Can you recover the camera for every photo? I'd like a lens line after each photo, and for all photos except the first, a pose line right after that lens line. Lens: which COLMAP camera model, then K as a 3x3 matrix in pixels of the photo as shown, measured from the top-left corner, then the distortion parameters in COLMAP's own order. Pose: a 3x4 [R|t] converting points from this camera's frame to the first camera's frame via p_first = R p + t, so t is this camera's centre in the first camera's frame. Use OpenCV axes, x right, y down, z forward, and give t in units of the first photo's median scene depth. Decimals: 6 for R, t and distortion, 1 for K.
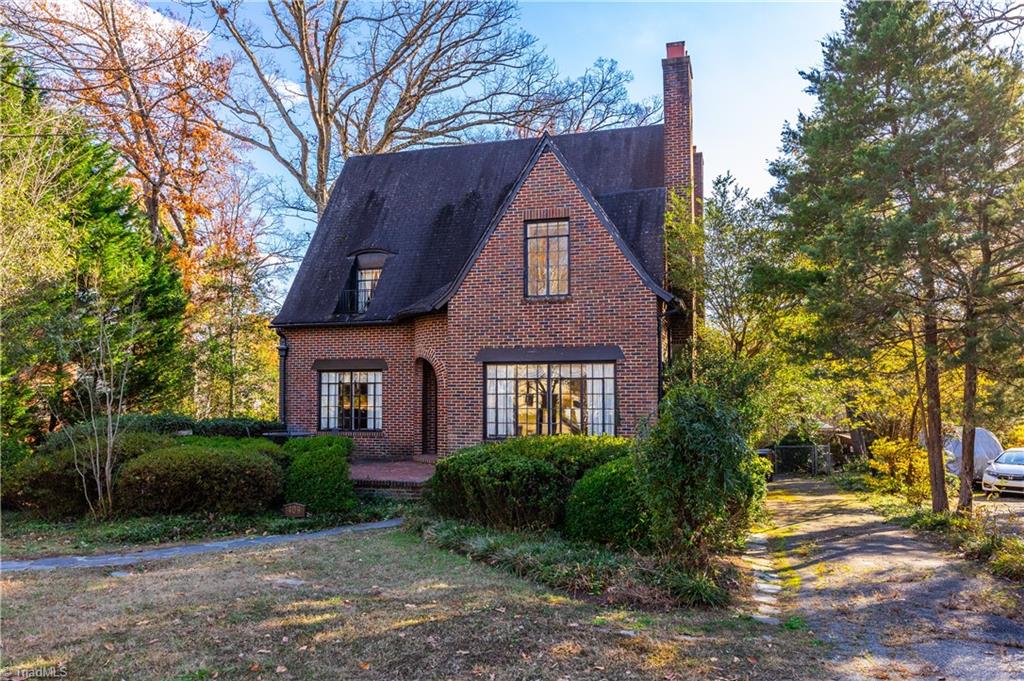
lens RADIAL K [[768.3, 0, 507.6], [0, 768.3, 349.6], [0, 0, 1]] dist [-0.001796, -0.002907]
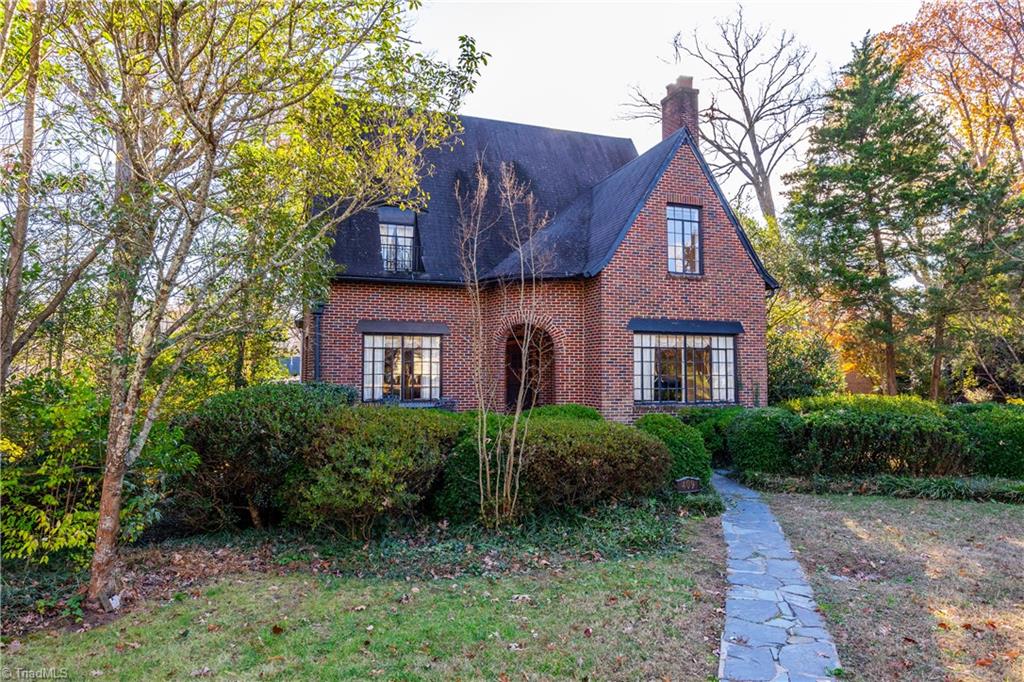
lens RADIAL K [[617.8, 0, 516.3], [0, 617.8, 338.4], [0, 0, 1]] dist [-0.017243, -0.001246]
pose [[0.801831, 0.034196, 0.596572, -0.536602], [-0.041821, 0.999125, -0.001060, 0.027508], [-0.596086, -0.024099, 0.802559, 0.343569]]
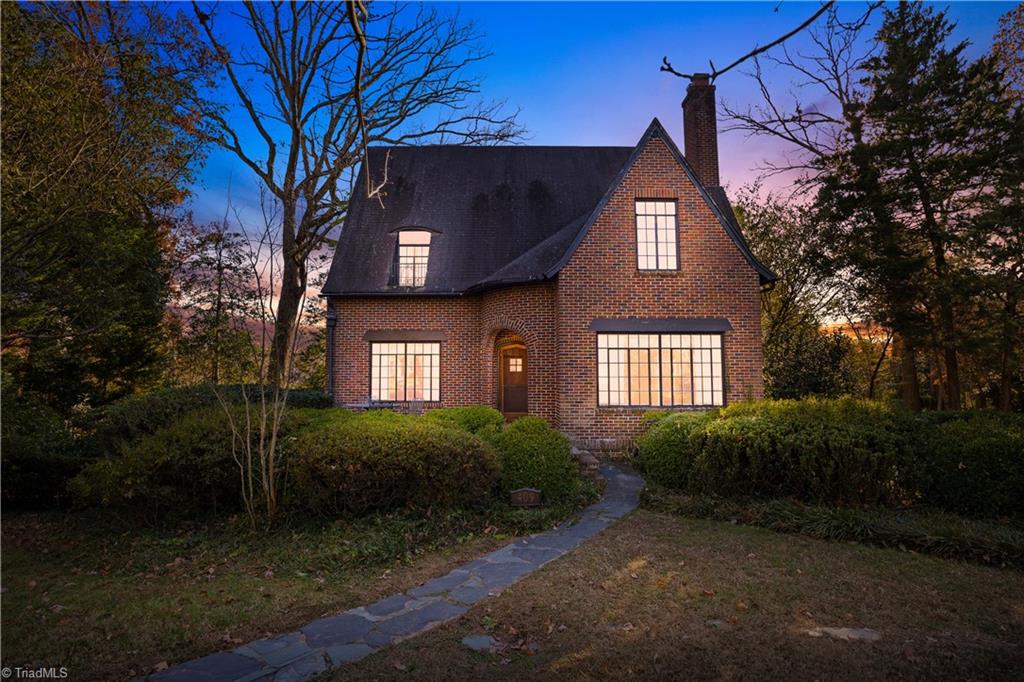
lens RADIAL K [[524.3, 0, 515.9], [0, 524.3, 336.8], [0, 0, 1]] dist [-0.038806, 0.001814]
pose [[0.949828, 0.021182, 0.312056, -0.284971], [-0.017592, 0.999743, -0.014314, 0.028397], [-0.312279, 0.008106, 0.949956, 0.303782]]
